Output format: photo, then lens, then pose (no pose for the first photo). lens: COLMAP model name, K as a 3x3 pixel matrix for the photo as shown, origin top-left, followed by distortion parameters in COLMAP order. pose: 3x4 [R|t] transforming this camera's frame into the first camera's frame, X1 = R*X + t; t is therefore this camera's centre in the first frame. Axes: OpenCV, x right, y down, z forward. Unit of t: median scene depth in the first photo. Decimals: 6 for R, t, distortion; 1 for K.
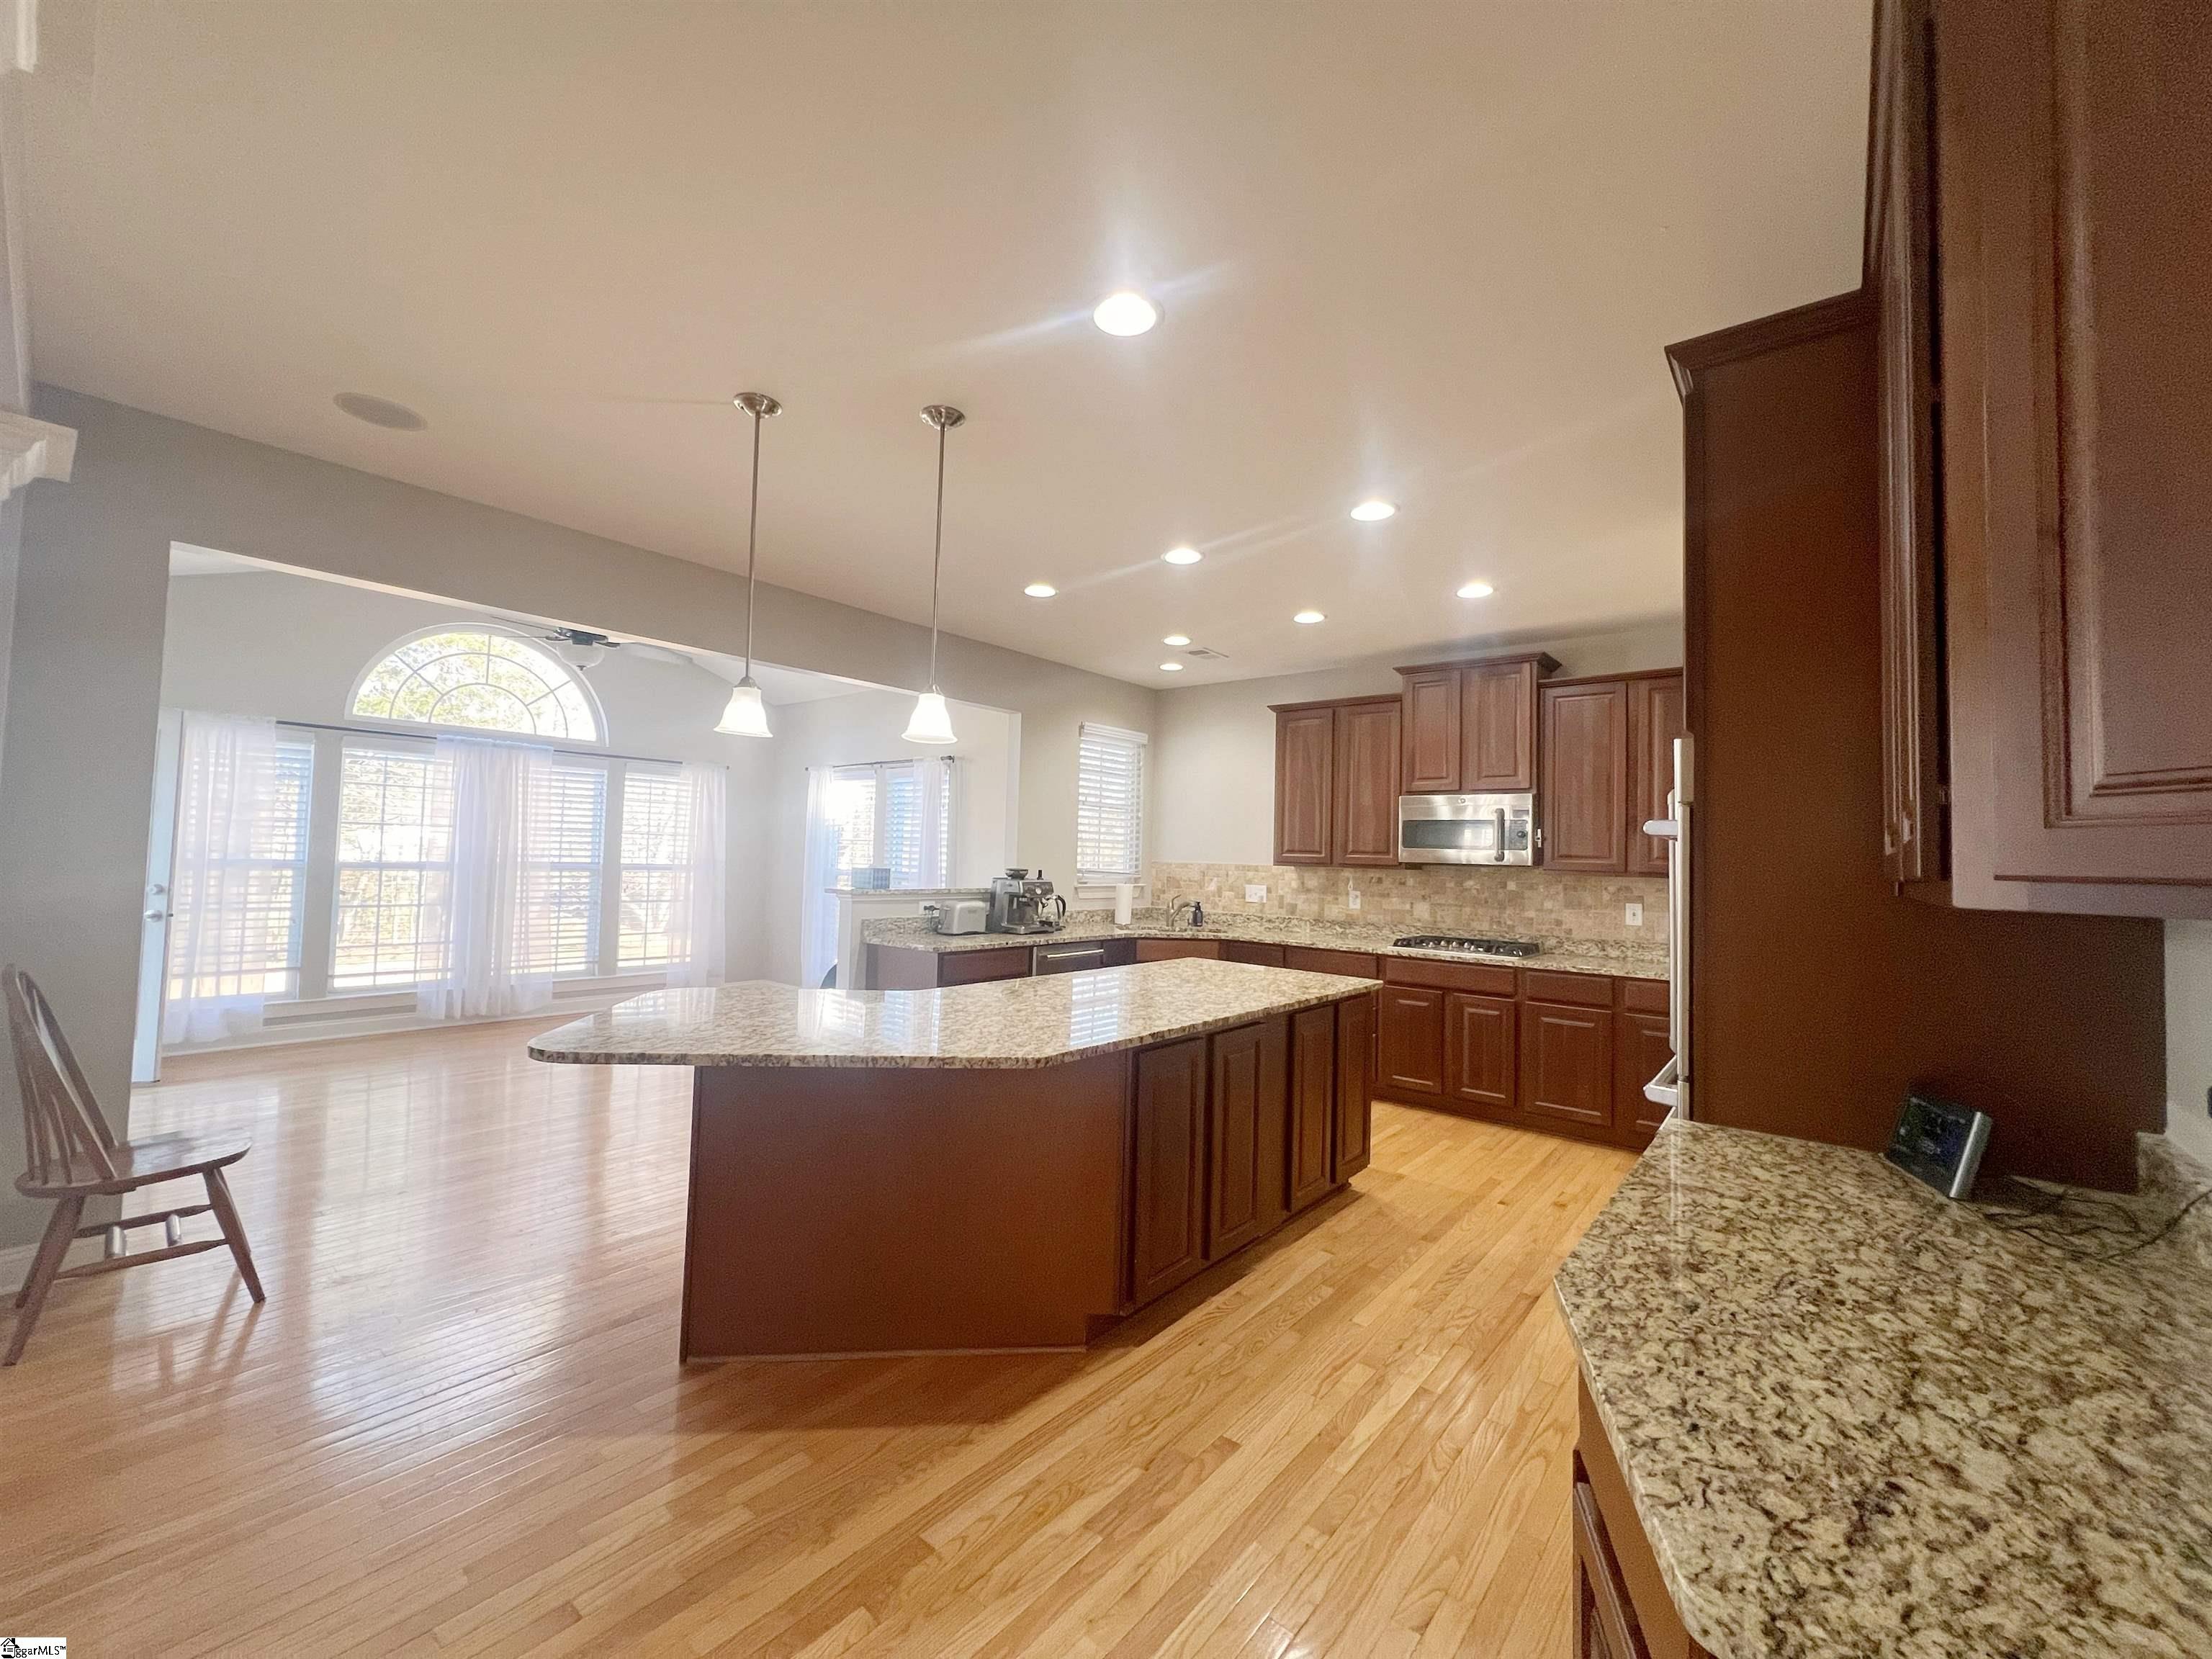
lens RADIAL K [[887.9, 0, 1099.3], [0, 887.9, 823.1], [0, 0, 1]] dist [-0.005672, 0.001216]
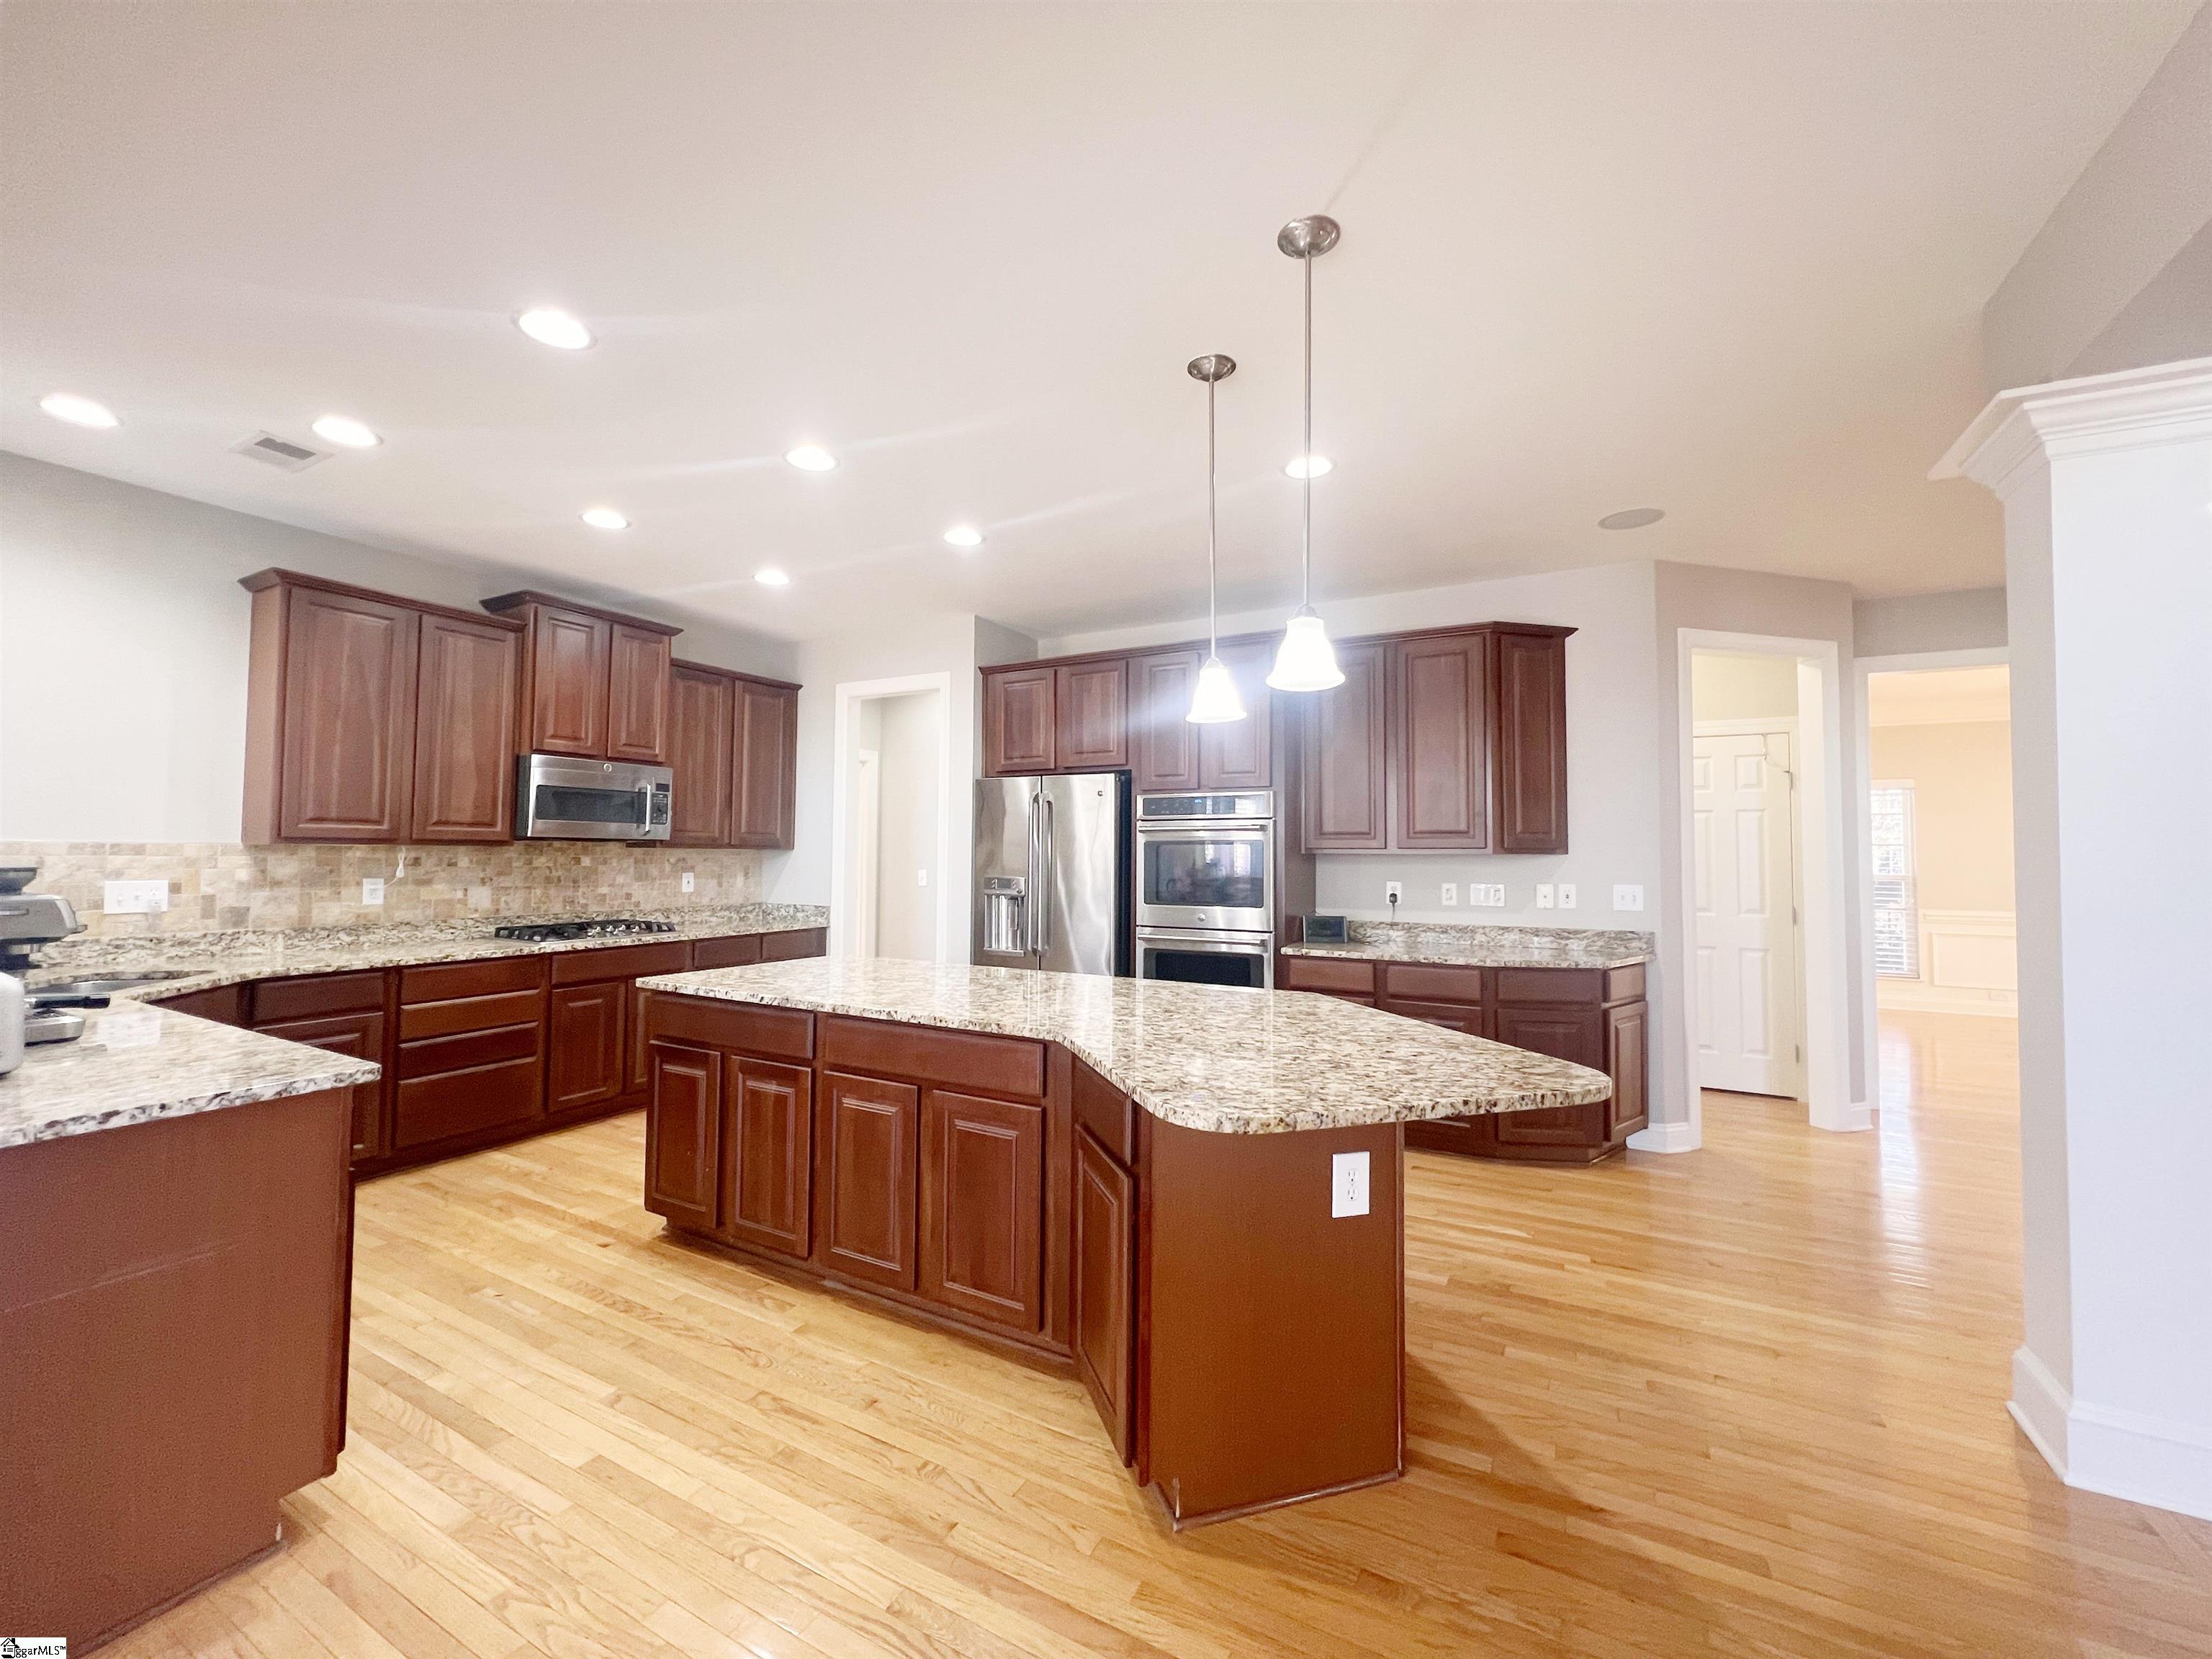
lens RADIAL K [[887.9, 0, 1101.7], [0, 887.9, 824.3], [0, 0, 1]] dist [-0.005672, 0.001216]
pose [[-0.193508, 0.004089, 0.981090, -0.495852], [-0.050743, 0.998611, -0.014170, 0.016350], [-0.979786, -0.052526, -0.193032, 0.594219]]
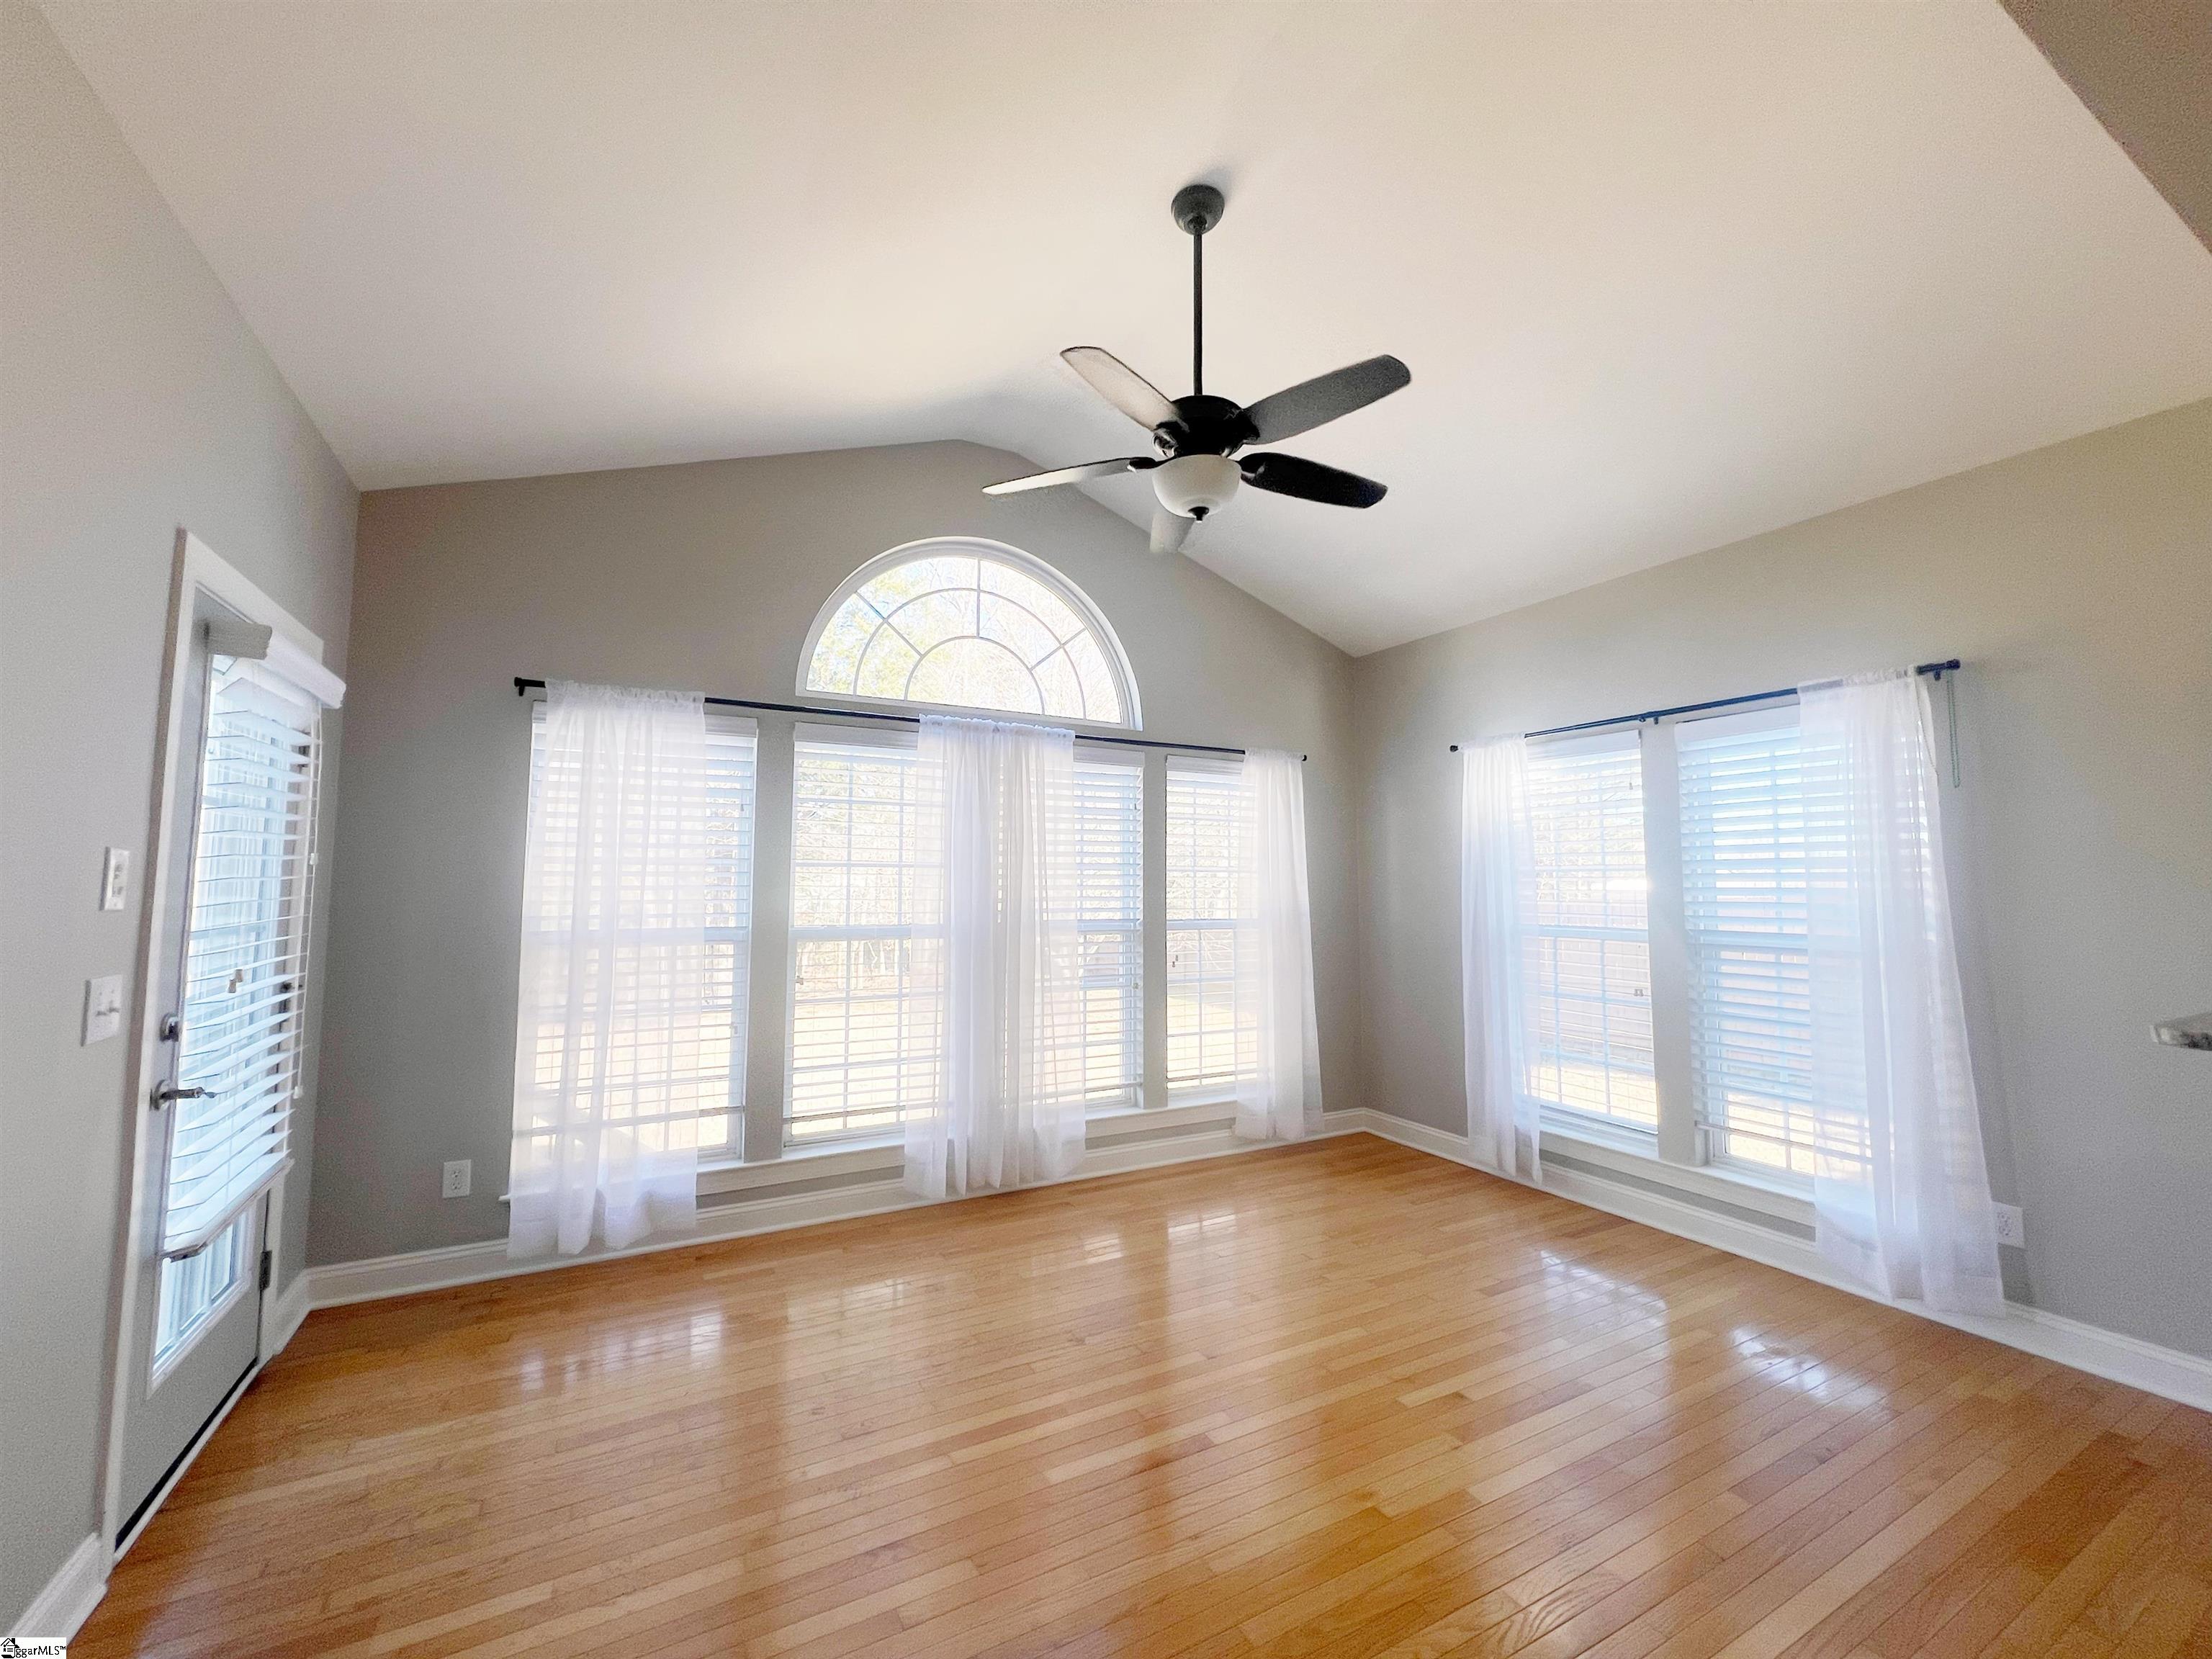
lens RADIAL K [[887.9, 0, 1107.4], [0, 887.9, 824.4], [0, 0, 1]] dist [-0.005672, 0.001216]
pose [[0.929326, -0.048519, -0.366060, -0.445454], [0.034955, 0.998438, -0.043597, 0.006373], [0.367603, 0.027720, 0.929570, 0.526235]]
